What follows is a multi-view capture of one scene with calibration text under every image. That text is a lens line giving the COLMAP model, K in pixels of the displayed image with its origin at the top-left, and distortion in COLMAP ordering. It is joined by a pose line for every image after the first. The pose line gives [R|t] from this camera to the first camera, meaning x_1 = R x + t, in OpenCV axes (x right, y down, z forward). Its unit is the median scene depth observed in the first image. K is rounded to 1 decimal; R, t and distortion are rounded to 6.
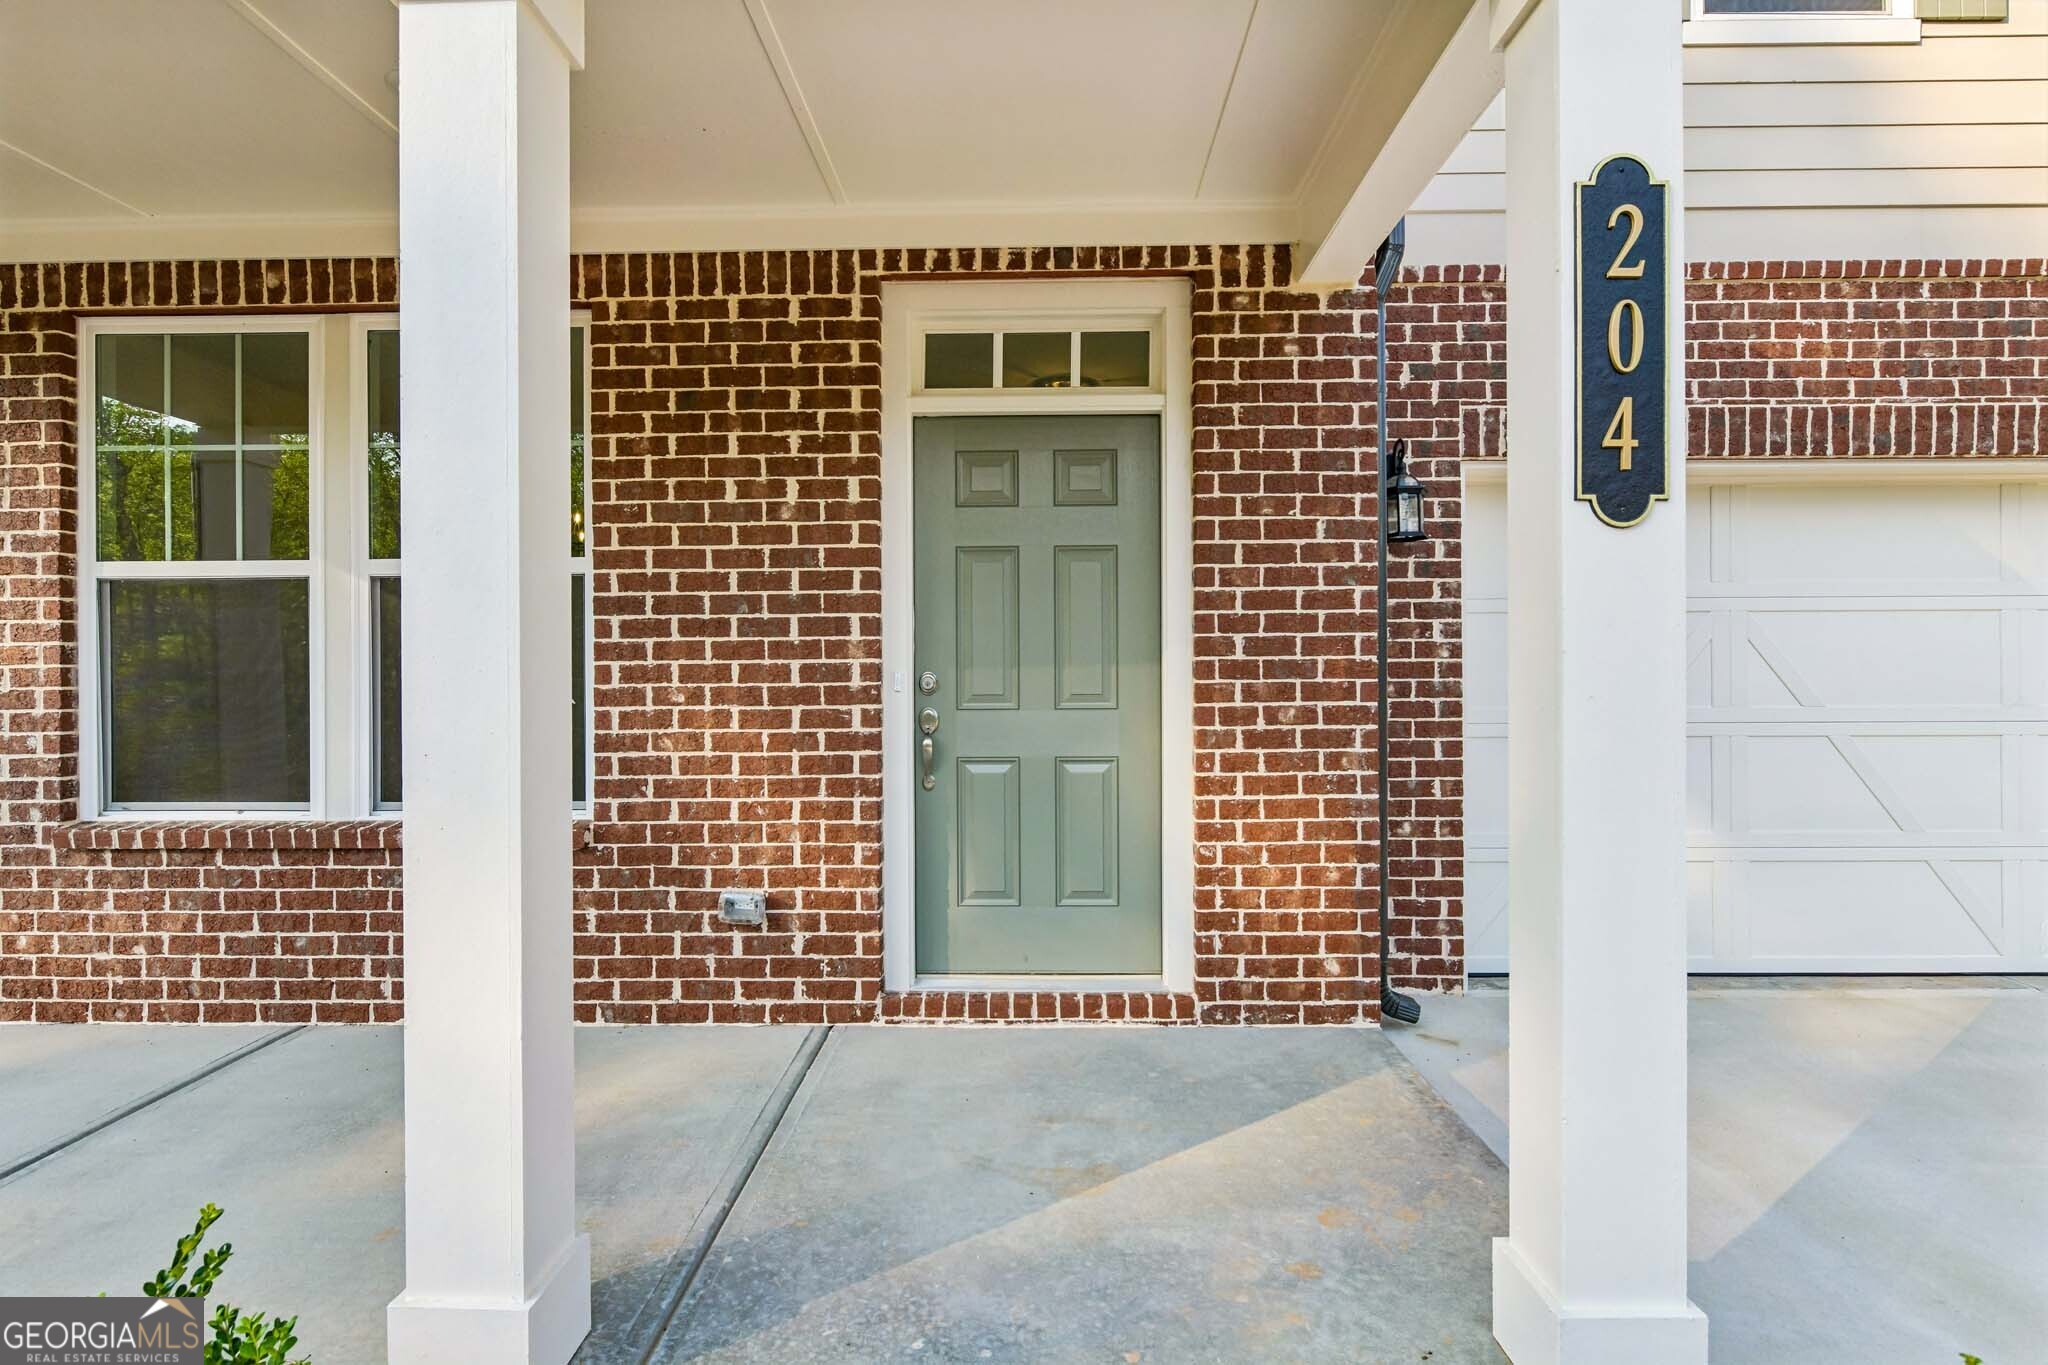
lens RADIAL K [[1053.3, 0, 1024.0], [0, 1053.3, 682.5], [0, 0, 1]] dist [-0.004181, -0.000068]
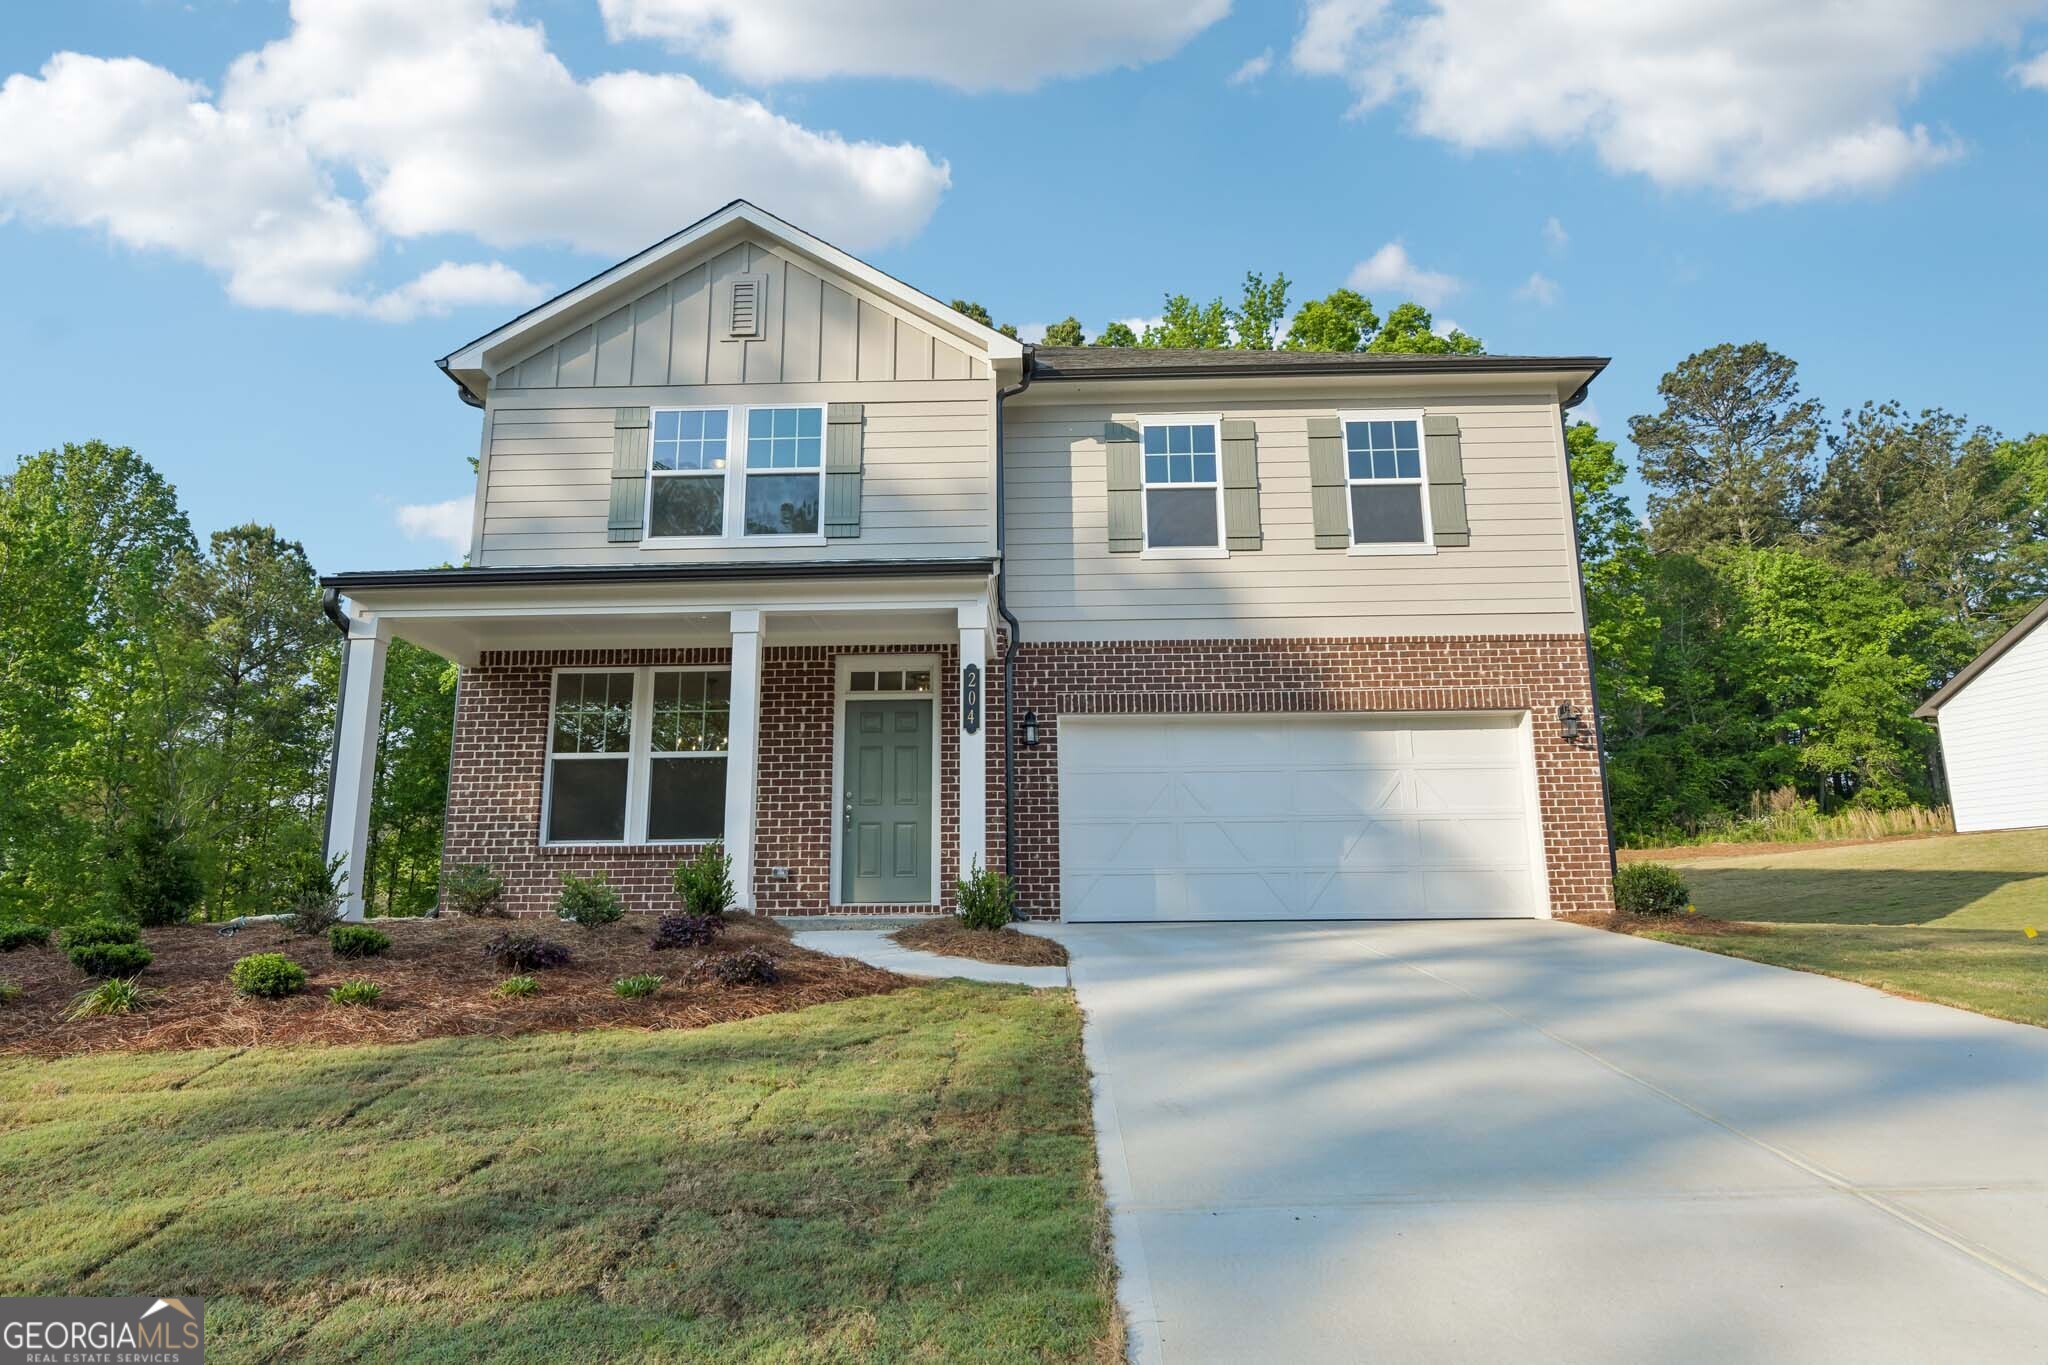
lens RADIAL K [[1252.6, 0, 1024.0], [0, 1252.6, 682.5], [0, 0, 1]] dist [0.000786, -0.000003]
pose [[0.999916, -0.005352, -0.011844, 0.421132], [0.002784, 0.978326, -0.207050, 0.404028], [0.012695, 0.206999, 0.978259, -2.337197]]
